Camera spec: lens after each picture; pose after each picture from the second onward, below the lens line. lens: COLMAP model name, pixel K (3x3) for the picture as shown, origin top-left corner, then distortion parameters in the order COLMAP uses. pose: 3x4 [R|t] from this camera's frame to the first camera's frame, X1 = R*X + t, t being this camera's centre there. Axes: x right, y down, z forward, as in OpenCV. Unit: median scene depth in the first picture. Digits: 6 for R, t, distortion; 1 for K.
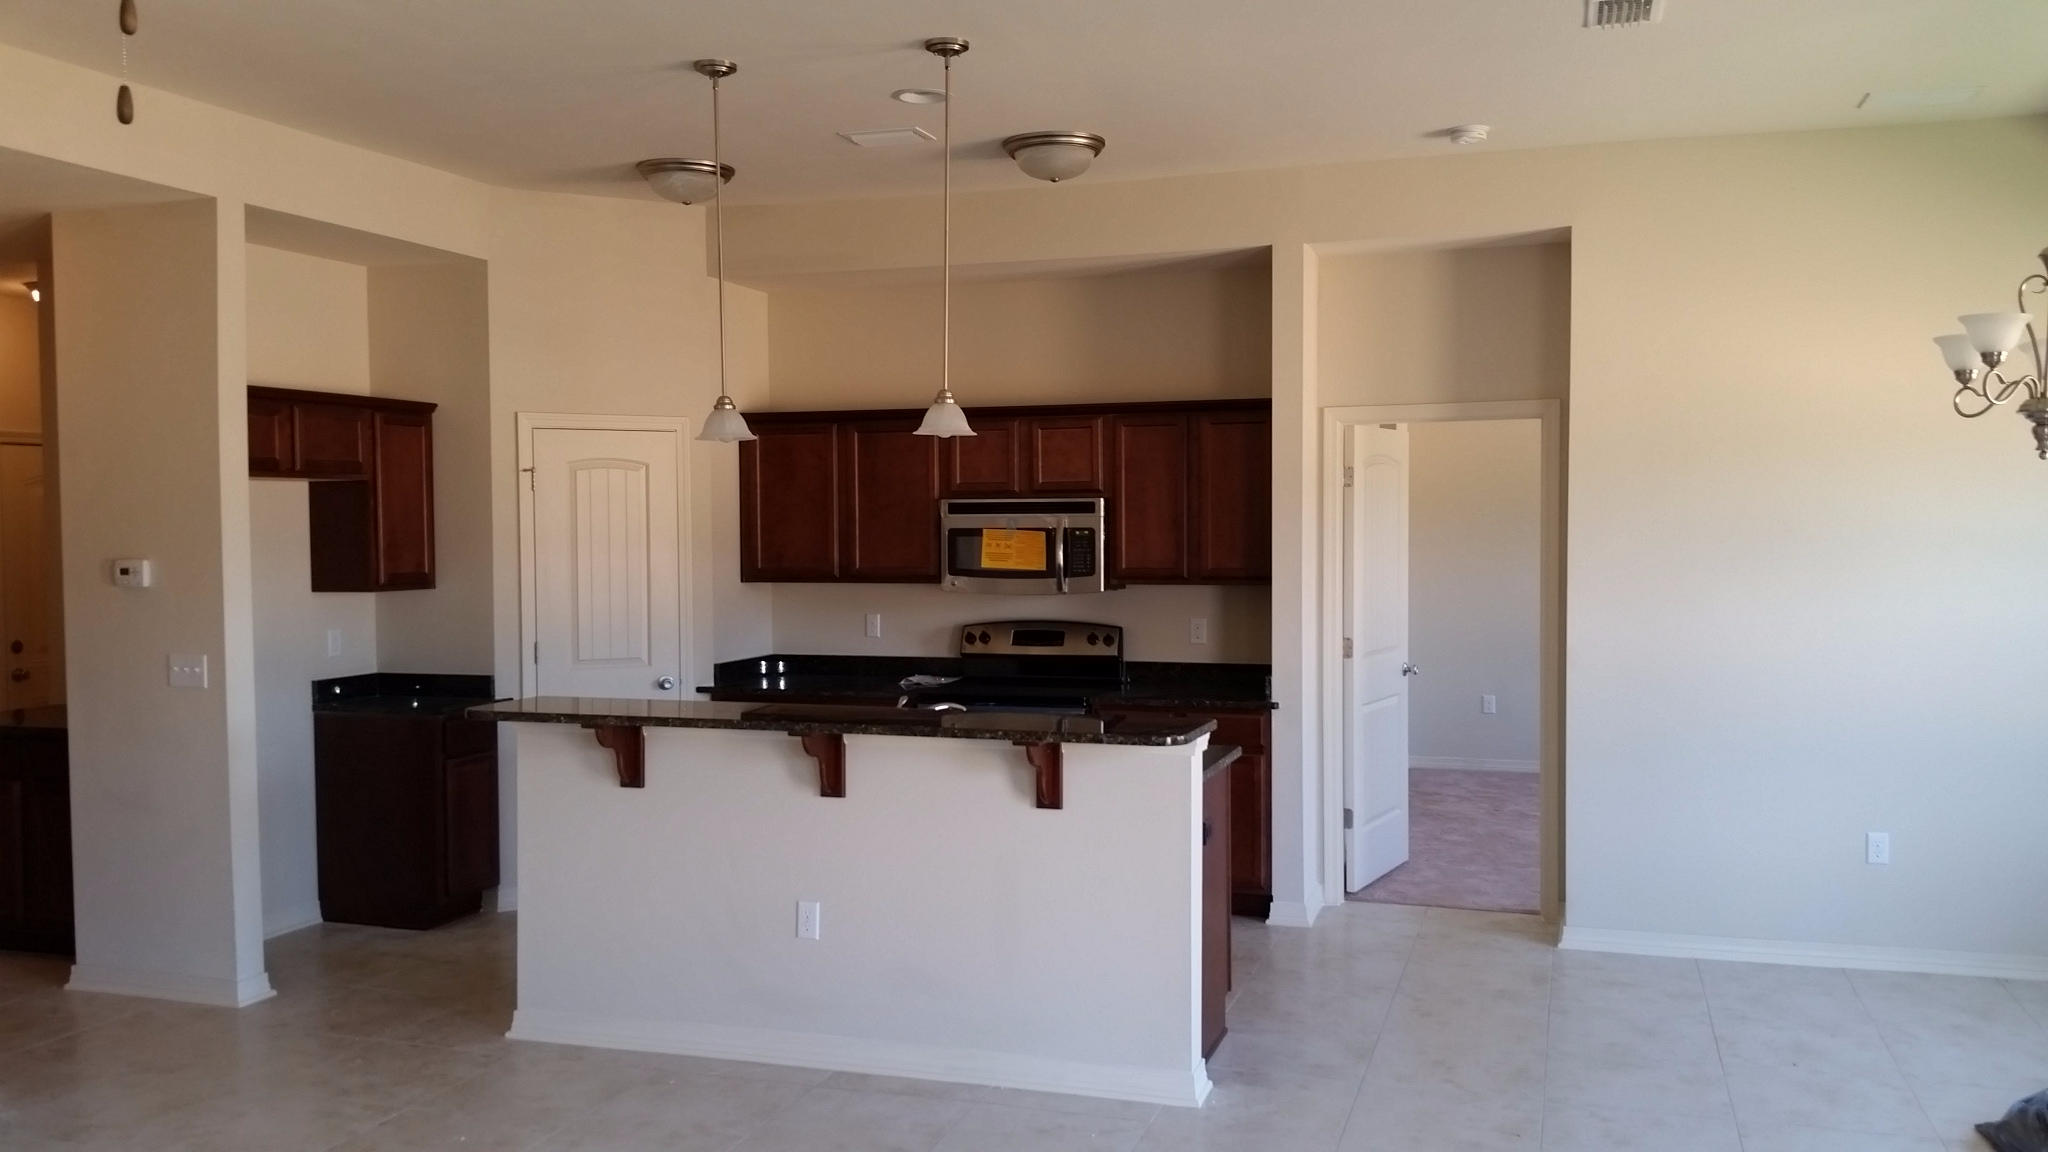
lens RADIAL K [[1667.7, 0, 1031.9], [0, 1667.7, 585.7], [0, 0, 1]] dist [0.049559, -0.078084]
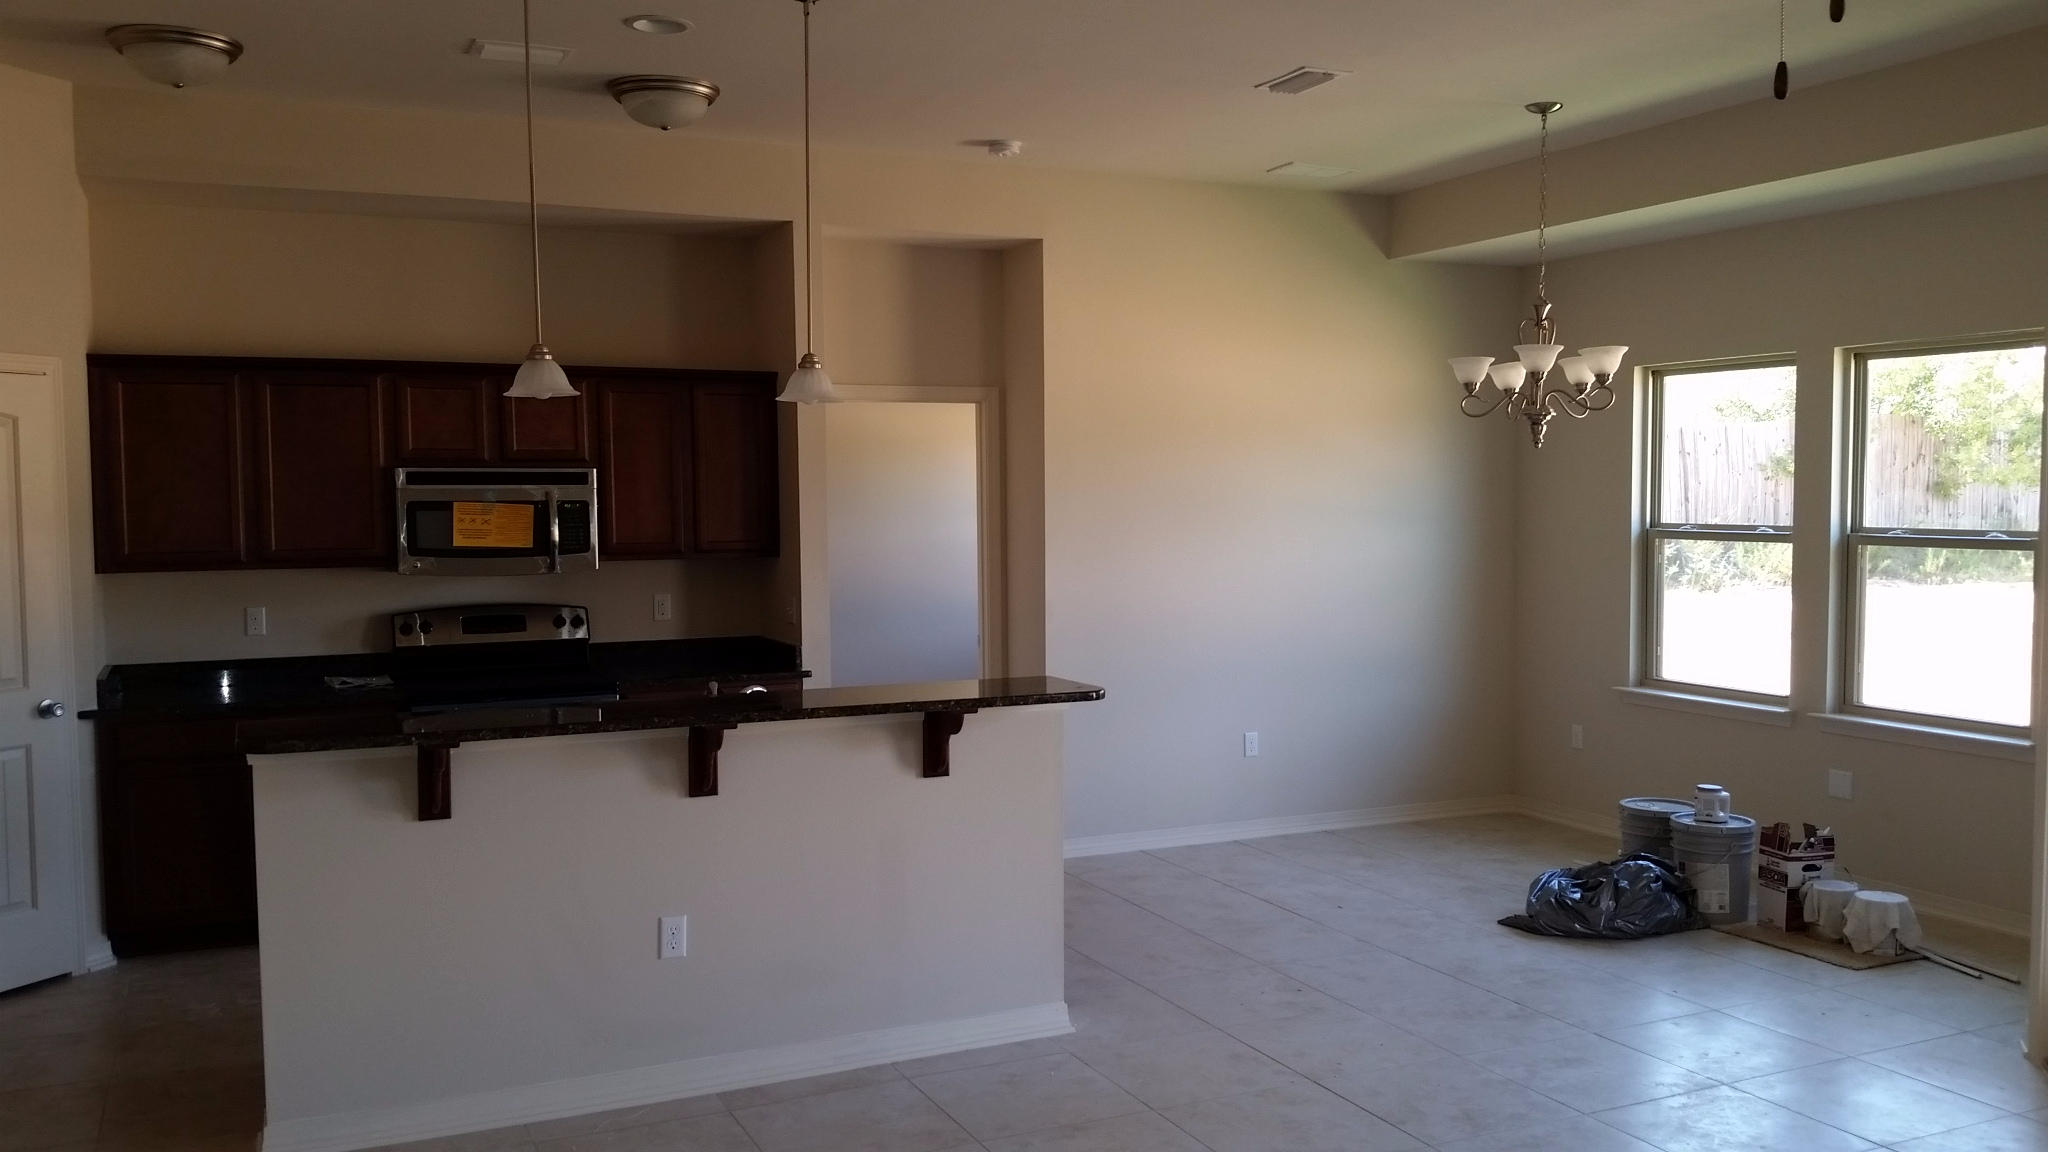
lens RADIAL K [[1667.7, 0, 1044.1], [0, 1667.7, 578.7], [0, 0, 1]] dist [0.049559, -0.078084]
pose [[0.722223, -0.035234, 0.690763, -0.425107], [0.028739, 0.999368, 0.020928, -0.003392], [-0.691063, 0.004737, 0.722779, 0.150263]]
